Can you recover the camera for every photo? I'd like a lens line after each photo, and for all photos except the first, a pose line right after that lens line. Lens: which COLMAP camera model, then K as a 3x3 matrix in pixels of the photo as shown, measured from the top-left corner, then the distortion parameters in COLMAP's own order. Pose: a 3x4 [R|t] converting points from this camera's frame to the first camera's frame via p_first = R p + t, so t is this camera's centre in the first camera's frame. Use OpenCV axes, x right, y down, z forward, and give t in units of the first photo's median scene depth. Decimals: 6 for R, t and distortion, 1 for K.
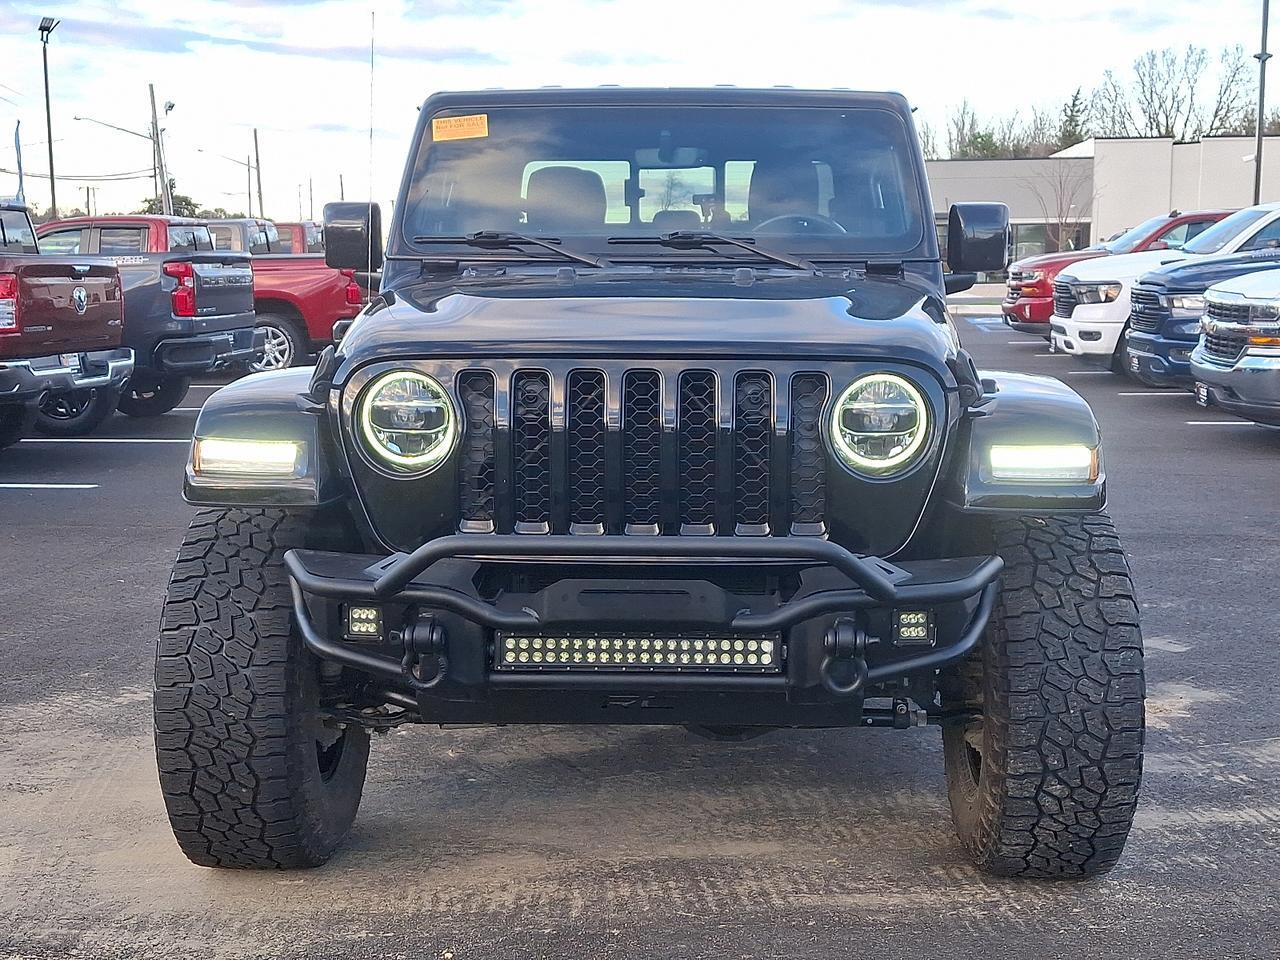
lens RADIAL K [[1828.8, 0, 640.0], [0, 1828.8, 480.0], [0, 0, 1]] dist [0.014446, 0.061755]
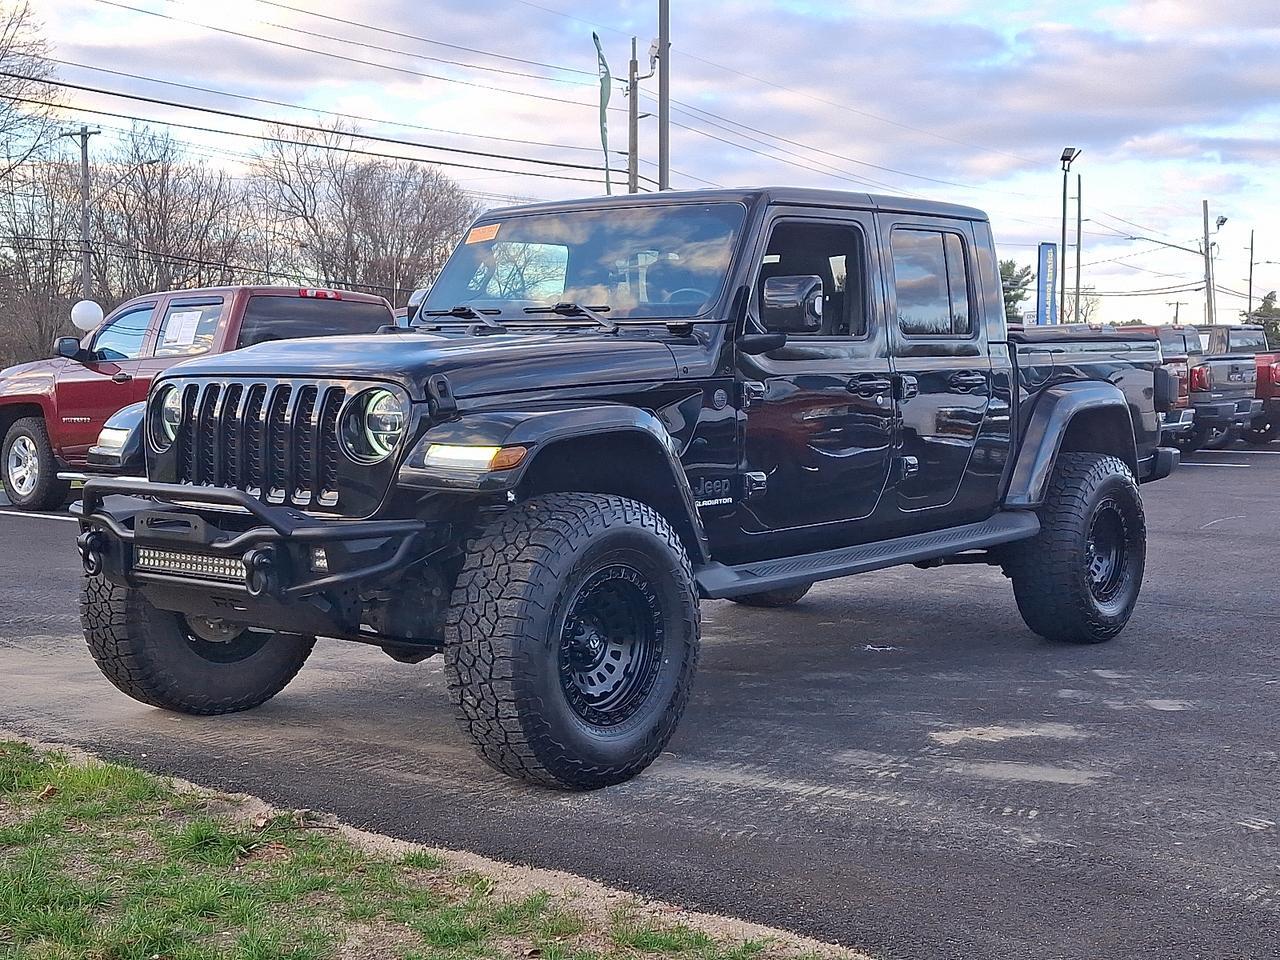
lens RADIAL K [[1828.8, 0, 640.0], [0, 1828.8, 480.0], [0, 0, 1]] dist [0.014446, 0.061755]
pose [[0.774321, 0.033413, -0.631910, 0.910477], [-0.074377, 0.996489, -0.038449, 0.039104], [0.628406, 0.076771, 0.774088, 0.017590]]
